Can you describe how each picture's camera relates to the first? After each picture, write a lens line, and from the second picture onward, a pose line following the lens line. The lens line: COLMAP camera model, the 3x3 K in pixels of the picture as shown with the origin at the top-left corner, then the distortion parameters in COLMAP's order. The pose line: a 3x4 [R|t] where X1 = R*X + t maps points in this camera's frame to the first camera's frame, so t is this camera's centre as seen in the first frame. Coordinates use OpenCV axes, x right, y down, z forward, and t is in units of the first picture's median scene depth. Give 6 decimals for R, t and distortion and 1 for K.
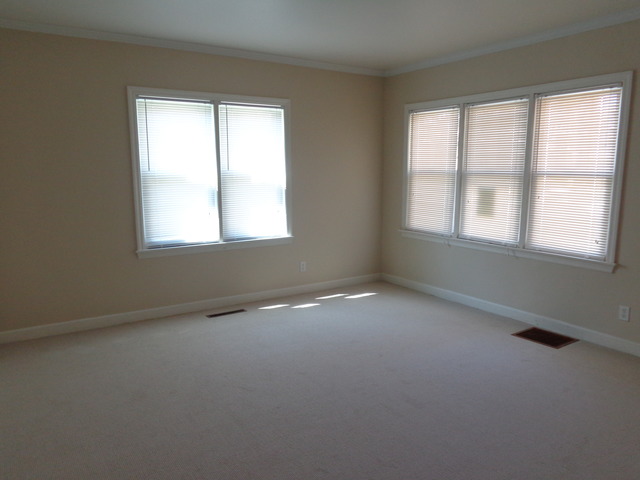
lens RADIAL K [[471.1, 0, 323.9], [0, 471.1, 240.6], [0, 0, 1]] dist [0.005103, -0.001371]
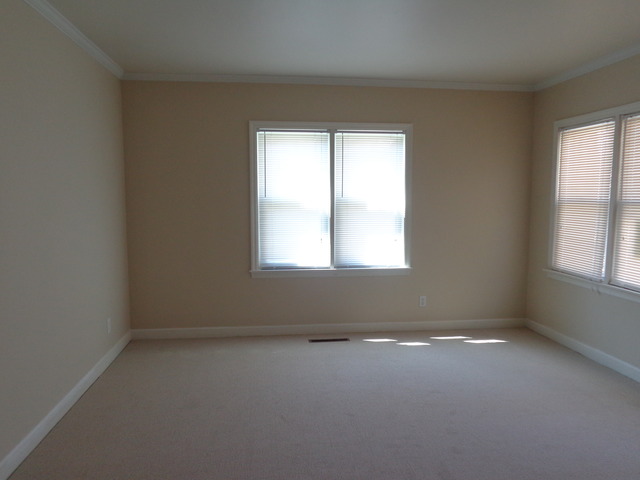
lens RADIAL K [[471.1, 0, 321.0], [0, 471.1, 242.2], [0, 0, 1]] dist [0.005103, -0.001371]
pose [[0.900960, 0.046311, -0.431424, 0.186991], [-0.071173, 0.996594, -0.041654, -0.008484], [0.428026, 0.068234, 0.901187, 0.080079]]
